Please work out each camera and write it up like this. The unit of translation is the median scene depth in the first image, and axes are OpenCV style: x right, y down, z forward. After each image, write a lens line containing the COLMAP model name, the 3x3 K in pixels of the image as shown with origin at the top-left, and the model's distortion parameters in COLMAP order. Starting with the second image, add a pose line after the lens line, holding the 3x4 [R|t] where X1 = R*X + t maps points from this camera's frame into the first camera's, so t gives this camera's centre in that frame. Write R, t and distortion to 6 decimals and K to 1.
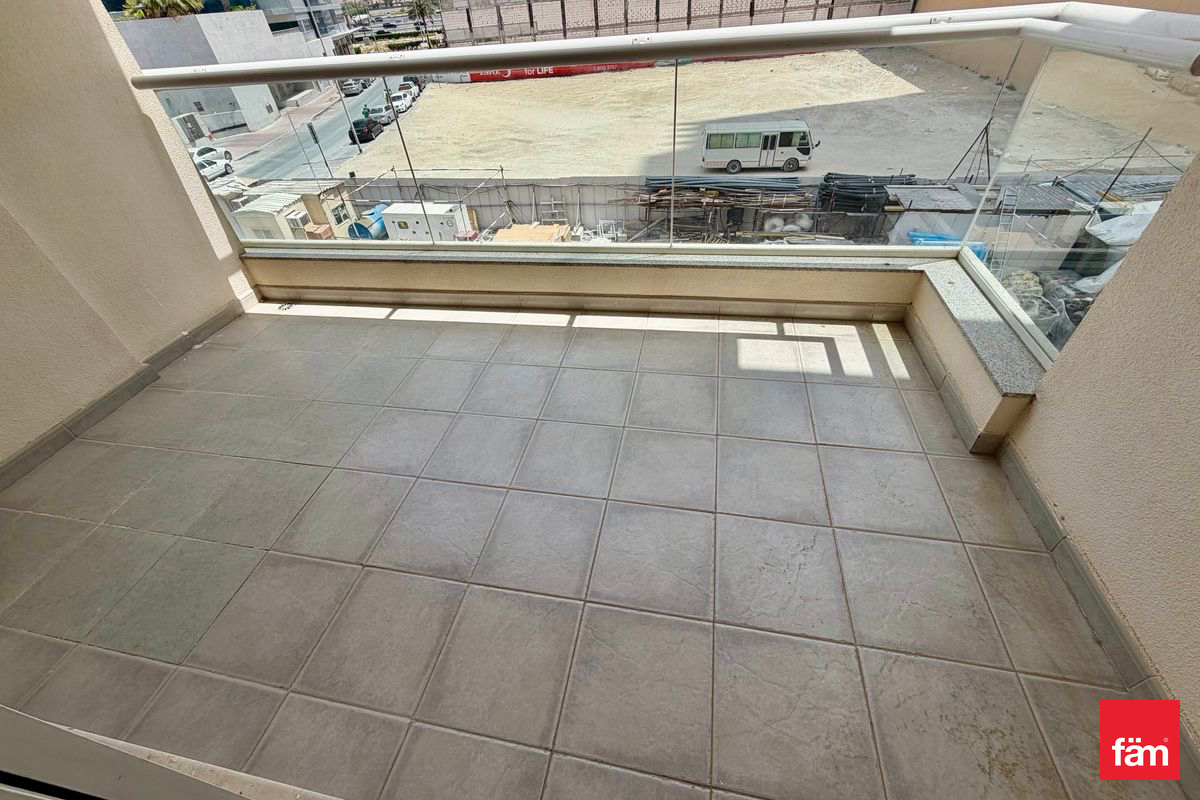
lens RADIAL K [[479.4, 0, 600.0], [0, 479.4, 400.0], [0, 0, 1]] dist [0.002970, 0.000061]
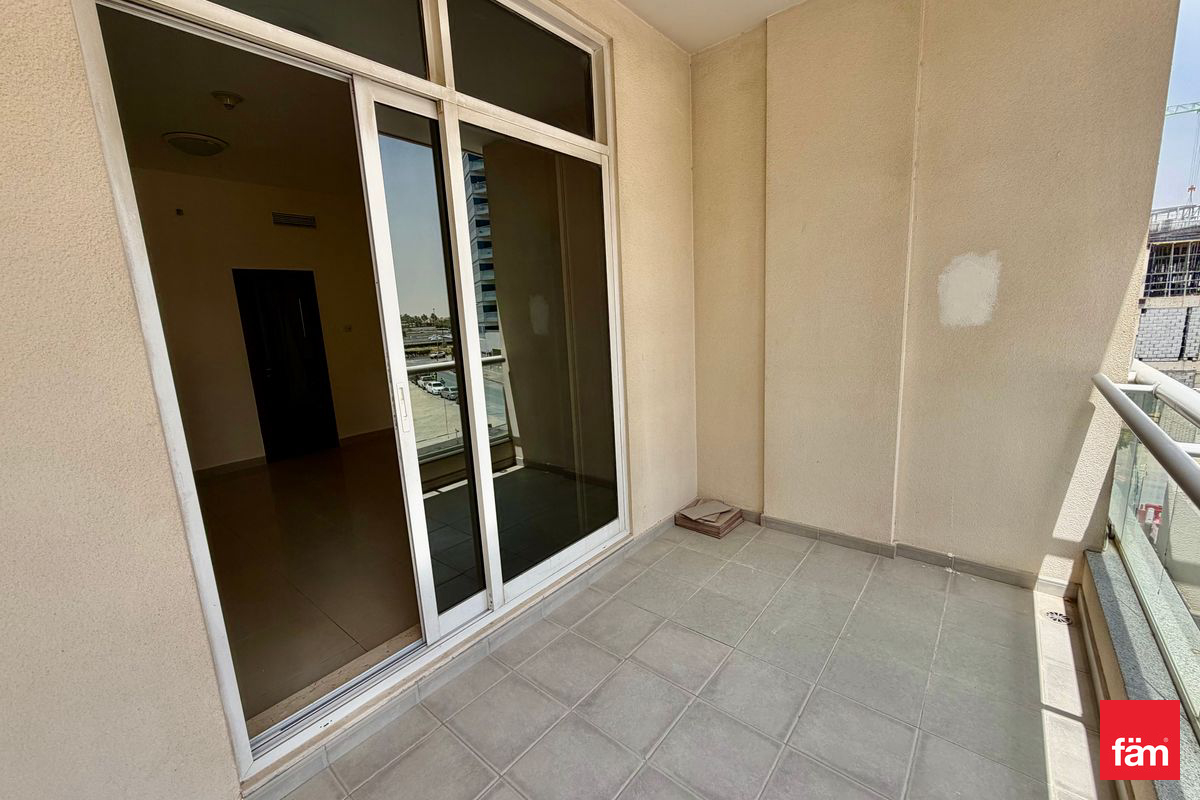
lens RADIAL K [[479.4, 0, 600.0], [0, 479.4, 400.0], [0, 0, 1]] dist [0.002970, 0.000061]
pose [[-0.479685, 0.252768, -0.840245, 0.343960], [-0.505356, 0.703249, 0.500057, -0.539089], [0.717299, 0.664492, -0.209600, 0.439114]]
